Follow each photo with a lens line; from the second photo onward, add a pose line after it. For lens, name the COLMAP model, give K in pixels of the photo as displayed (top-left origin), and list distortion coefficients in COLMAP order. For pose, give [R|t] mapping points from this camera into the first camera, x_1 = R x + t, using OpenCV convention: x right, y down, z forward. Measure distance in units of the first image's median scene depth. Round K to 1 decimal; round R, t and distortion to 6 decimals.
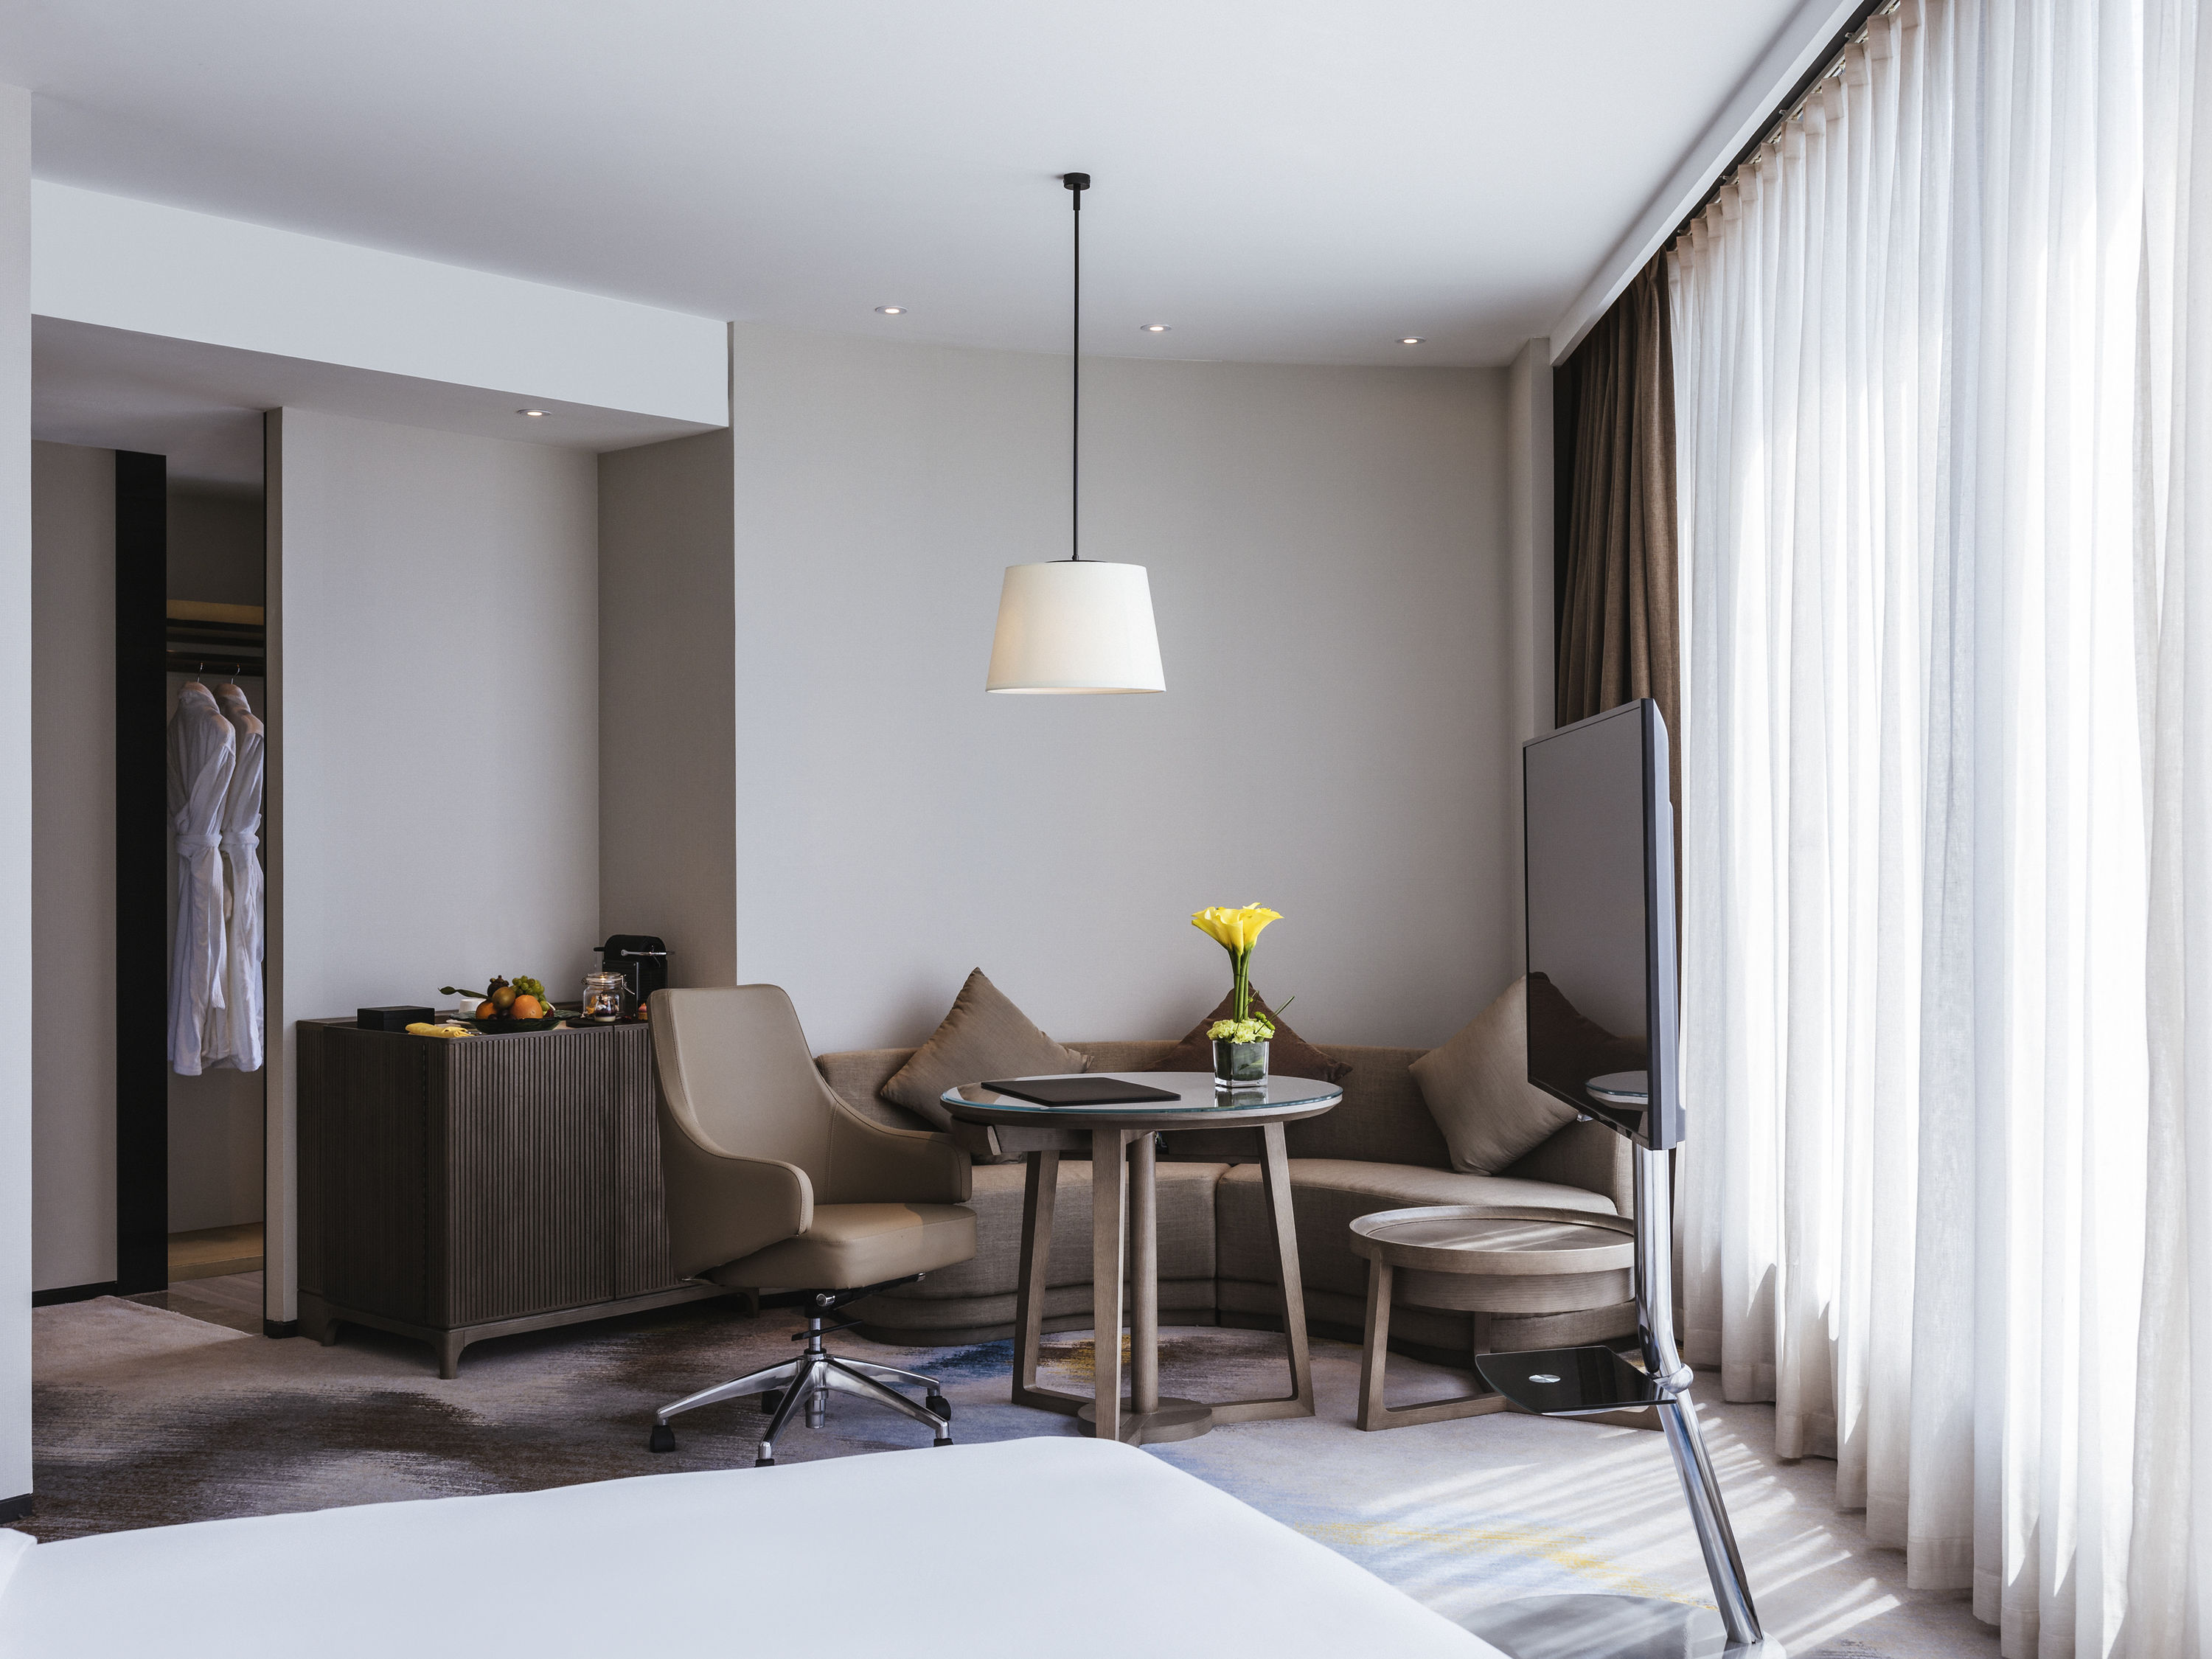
lens RADIAL K [[2362.8, 0, 1106.5], [0, 2362.8, 832.2], [0, 0, 1]] dist [0.005677, 0.000000]
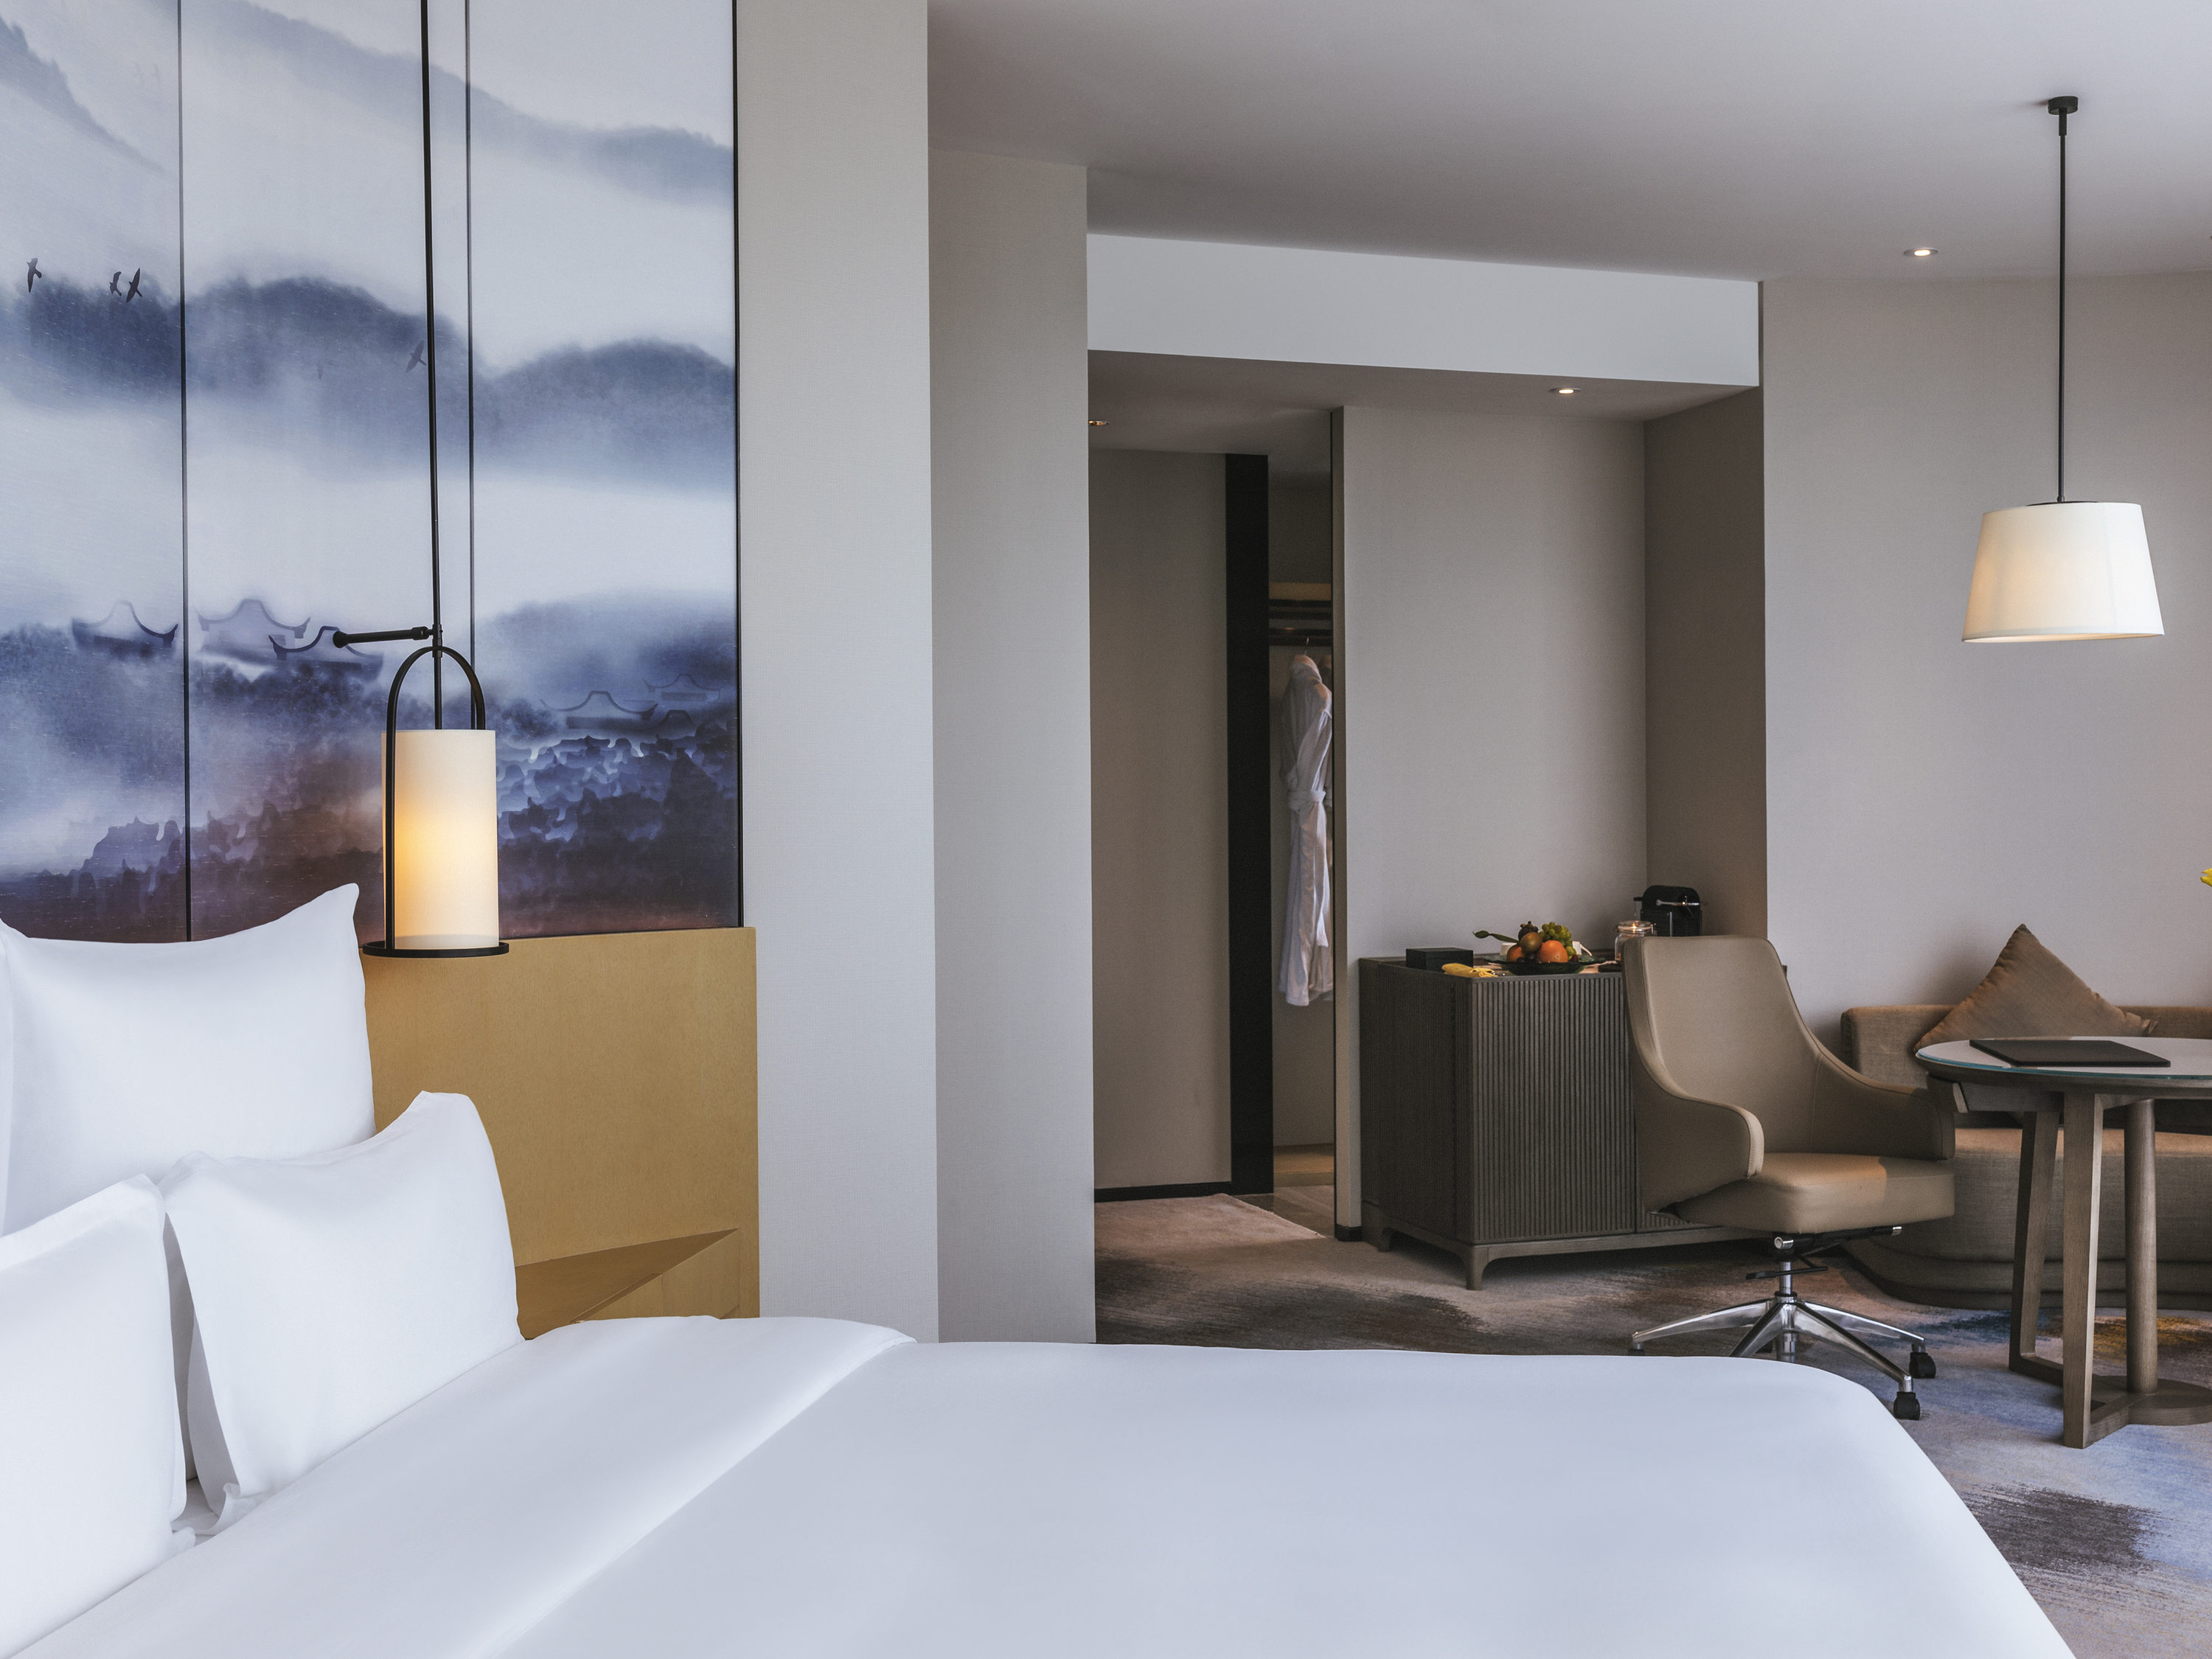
lens RADIAL K [[2362.8, 0, 1105.0], [0, 2362.8, 828.9], [0, 0, 1]] dist [0.005677, 0.000000]
pose [[0.872137, 0.002264, -0.489257, 0.100703], [0.006836, 0.999835, 0.016814, -0.000656], [0.489215, -0.018009, 0.871978, -0.026917]]
